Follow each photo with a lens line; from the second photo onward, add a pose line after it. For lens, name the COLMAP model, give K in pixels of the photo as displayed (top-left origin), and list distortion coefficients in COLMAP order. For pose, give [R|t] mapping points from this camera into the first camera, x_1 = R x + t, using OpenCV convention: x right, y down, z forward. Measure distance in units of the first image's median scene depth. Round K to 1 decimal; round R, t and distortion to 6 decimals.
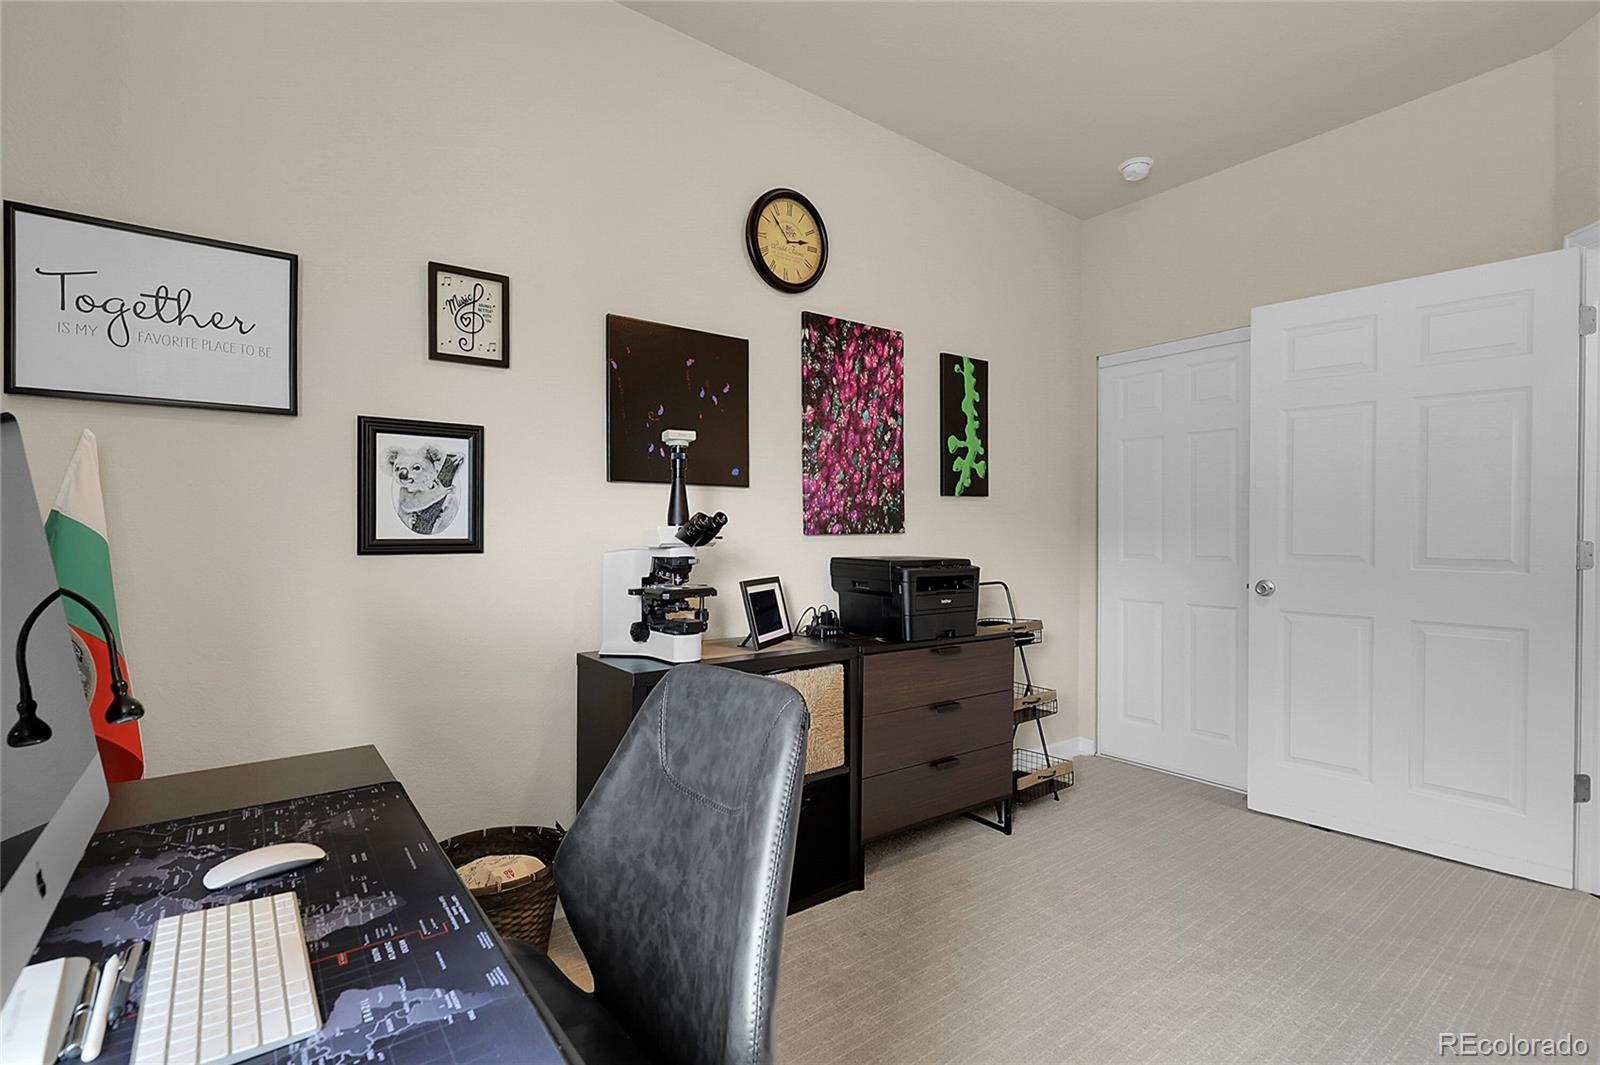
lens RADIAL K [[719.0, 0, 800.3], [0, 719.0, 529.6], [0, 0, 1]] dist [-0.000714, -0.000151]
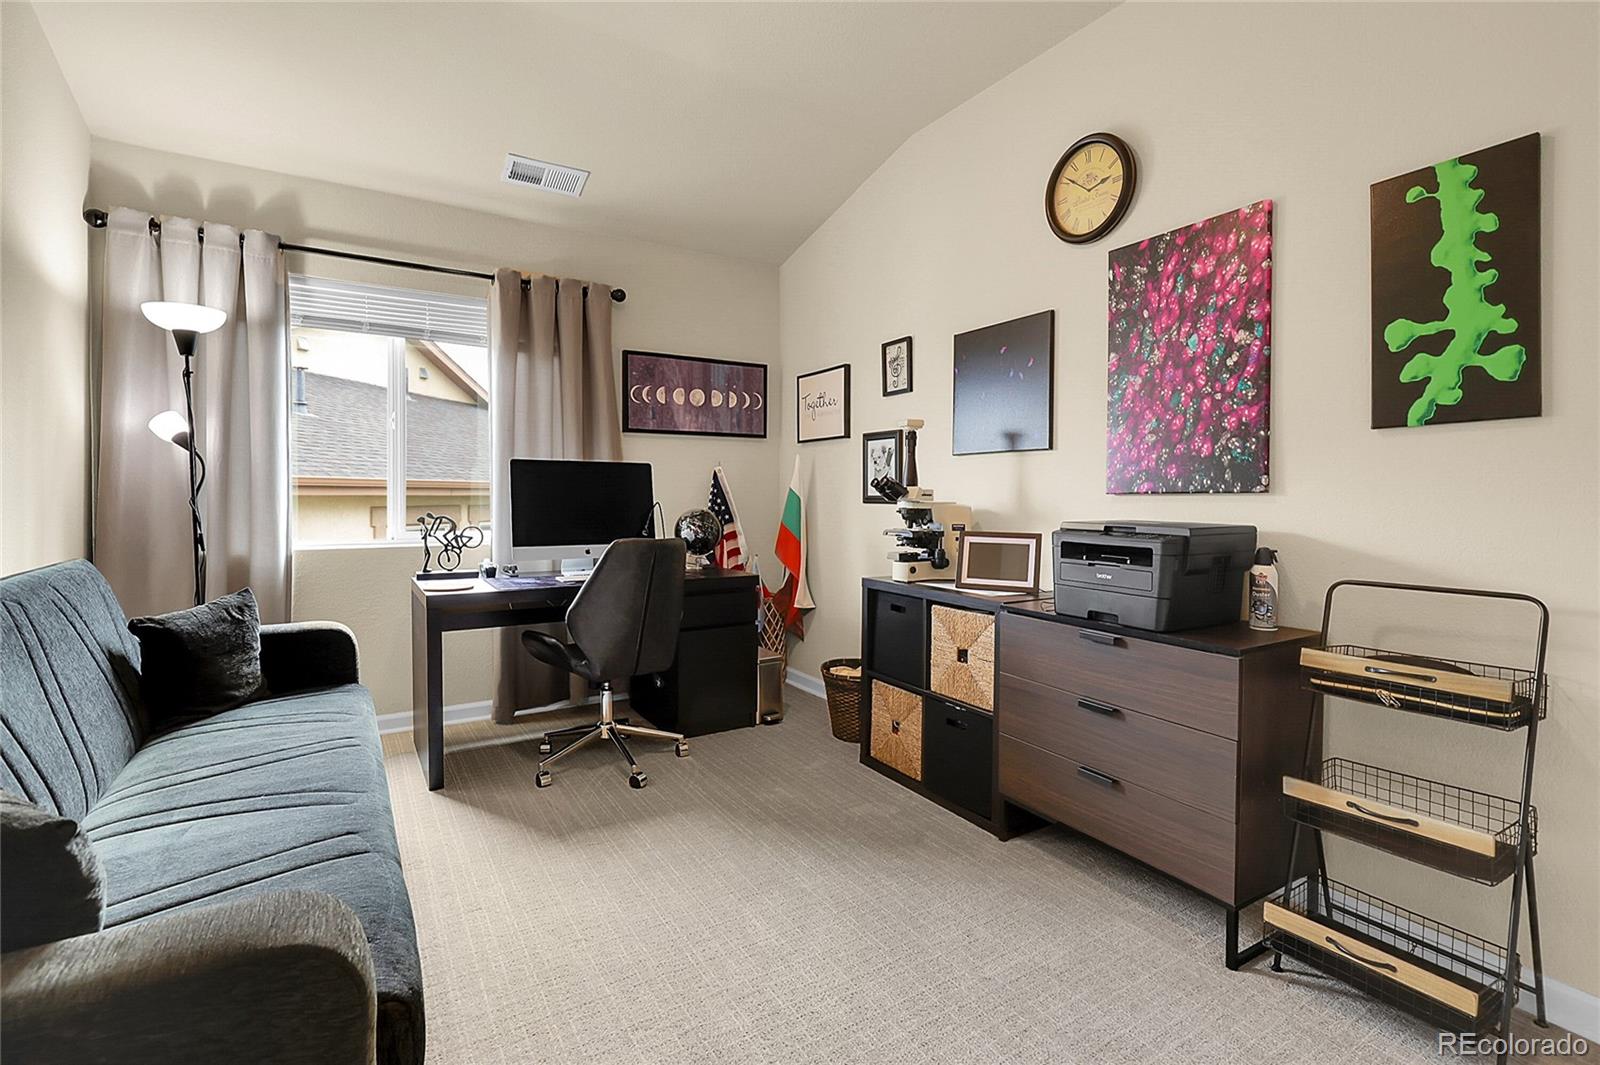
lens RADIAL K [[719.0, 0, 800.3], [0, 719.0, 529.6], [0, 0, 1]] dist [-0.000714, -0.000151]
pose [[-0.080024, 0.030911, -0.996314, 0.910377], [-0.024746, 0.999149, 0.032986, 0.029798], [0.996486, 0.027294, -0.079191, 0.647962]]
